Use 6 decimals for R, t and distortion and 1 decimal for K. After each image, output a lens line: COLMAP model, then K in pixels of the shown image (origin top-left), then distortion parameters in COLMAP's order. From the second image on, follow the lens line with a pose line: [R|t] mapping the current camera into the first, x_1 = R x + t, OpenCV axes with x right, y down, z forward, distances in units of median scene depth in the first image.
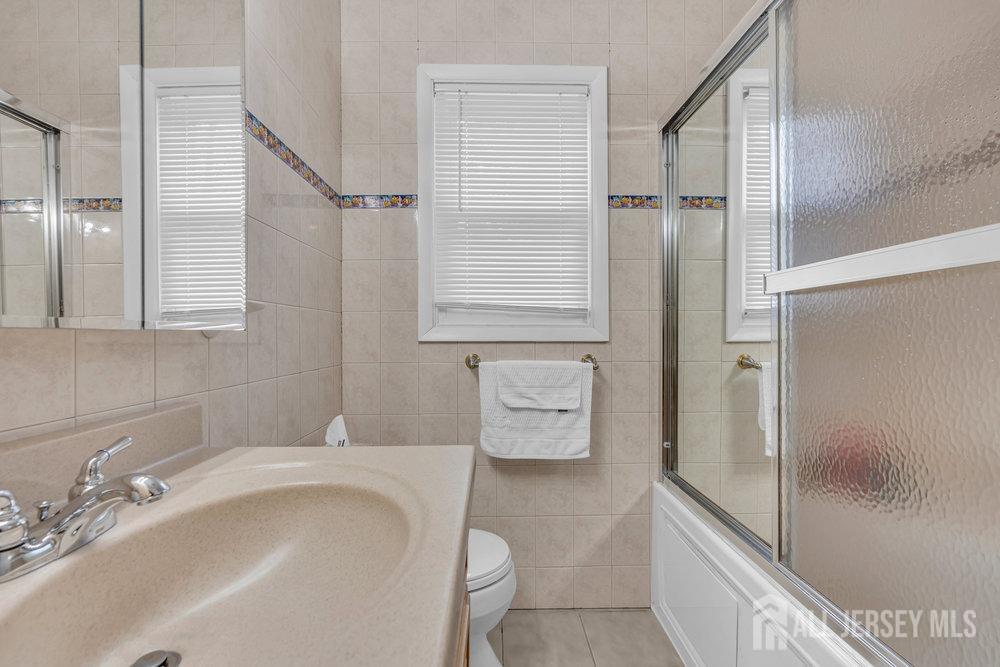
lens RADIAL K [[451.9, 0, 499.4], [0, 451.9, 330.8], [0, 0, 1]] dist [-0.012217, 0.002926]
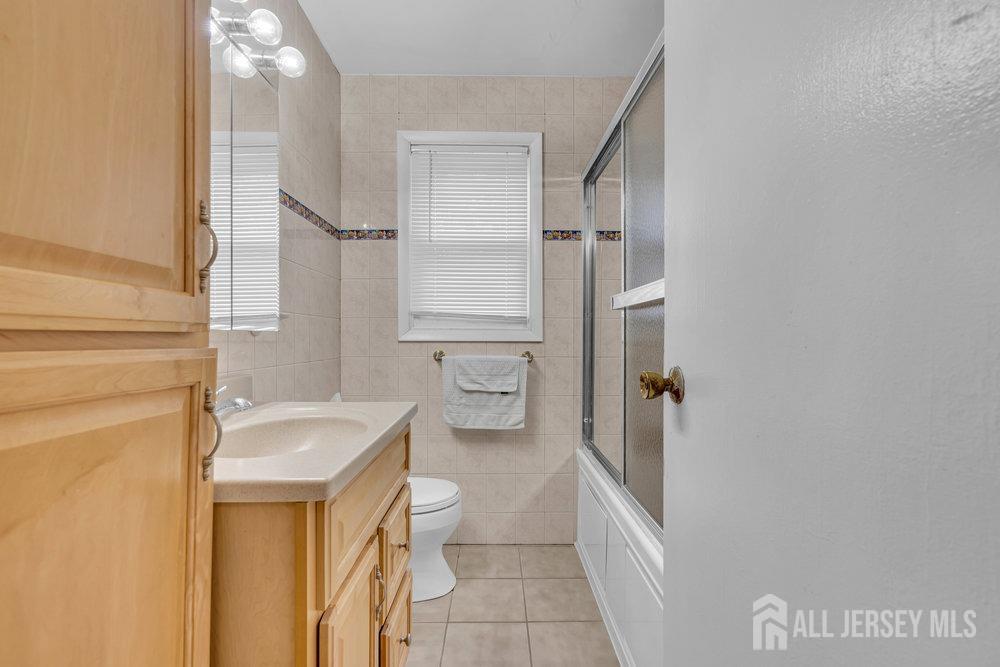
lens RADIAL K [[451.9, 0, 498.8], [0, 451.9, 336.5], [0, 0, 1]] dist [-0.012217, 0.002926]
pose [[0.999970, 0.004135, -0.006517, 0.123589], [-0.004128, 0.999991, 0.001092, 0.007871], [0.006522, -0.001065, 0.999978, -0.318079]]
